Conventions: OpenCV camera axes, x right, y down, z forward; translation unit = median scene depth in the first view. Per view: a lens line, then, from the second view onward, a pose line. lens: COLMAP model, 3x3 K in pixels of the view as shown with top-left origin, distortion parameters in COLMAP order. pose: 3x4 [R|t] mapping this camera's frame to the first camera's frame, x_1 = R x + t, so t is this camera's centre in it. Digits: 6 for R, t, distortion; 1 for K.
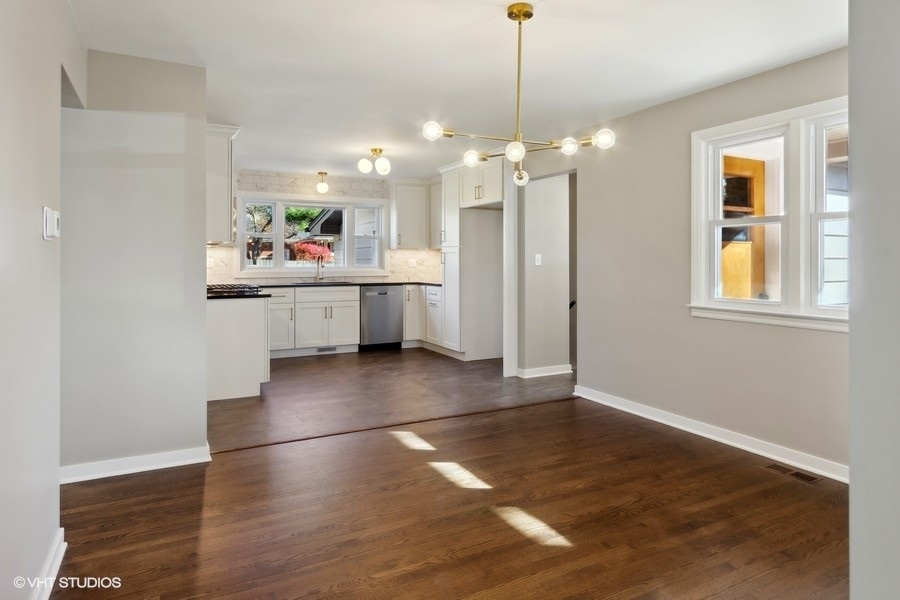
lens RADIAL K [[549.0, 0, 453.4], [0, 549.0, 276.1], [0, 0, 1]] dist [0.004698, -0.000102]
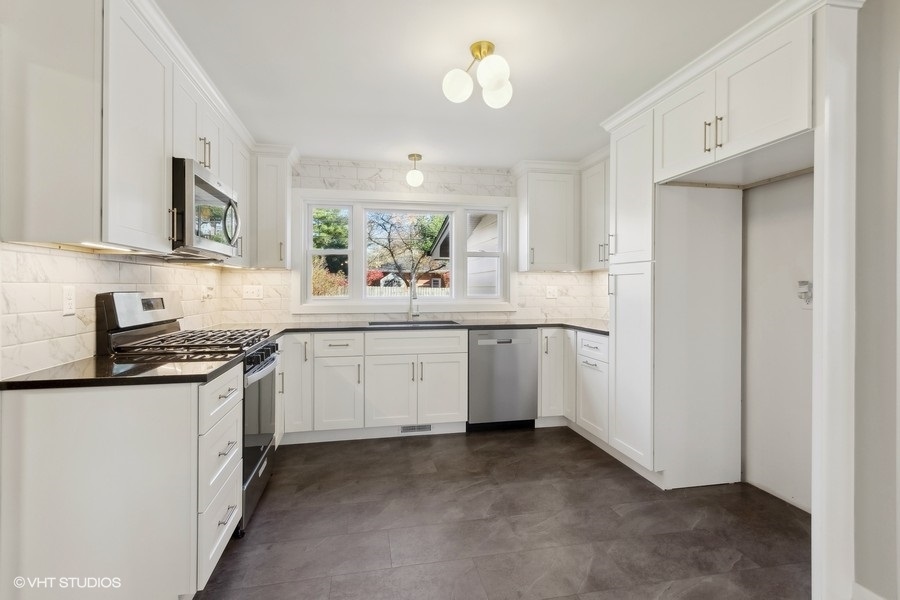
lens RADIAL K [[452.1, 0, 455.0], [0, 452.1, 290.4], [0, 0, 1]] dist [0.005925, 0.001943]
pose [[0.963639, 0.001426, -0.267202, -0.046010], [-0.007506, 0.999736, -0.021733, -0.014876], [0.267101, 0.022948, 0.963395, 0.488856]]
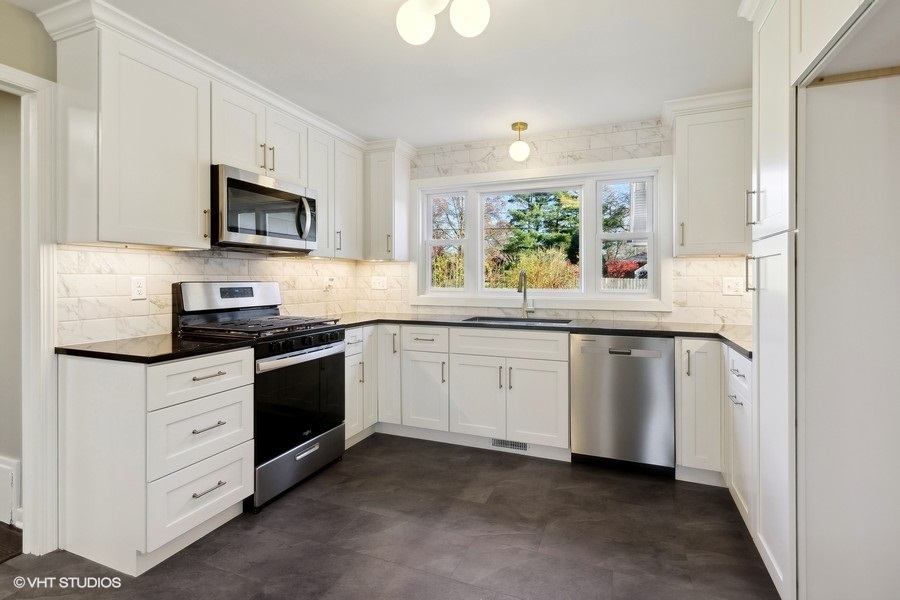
lens RADIAL K [[452.1, 0, 434.3], [0, 452.1, 280.8], [0, 0, 1]] dist [0.005925, 0.001943]
pose [[0.636006, 0.004036, -0.771674, 0.064388], [-0.024429, 0.999590, -0.014905, -0.018732], [0.771297, 0.028331, 0.635844, 0.635990]]
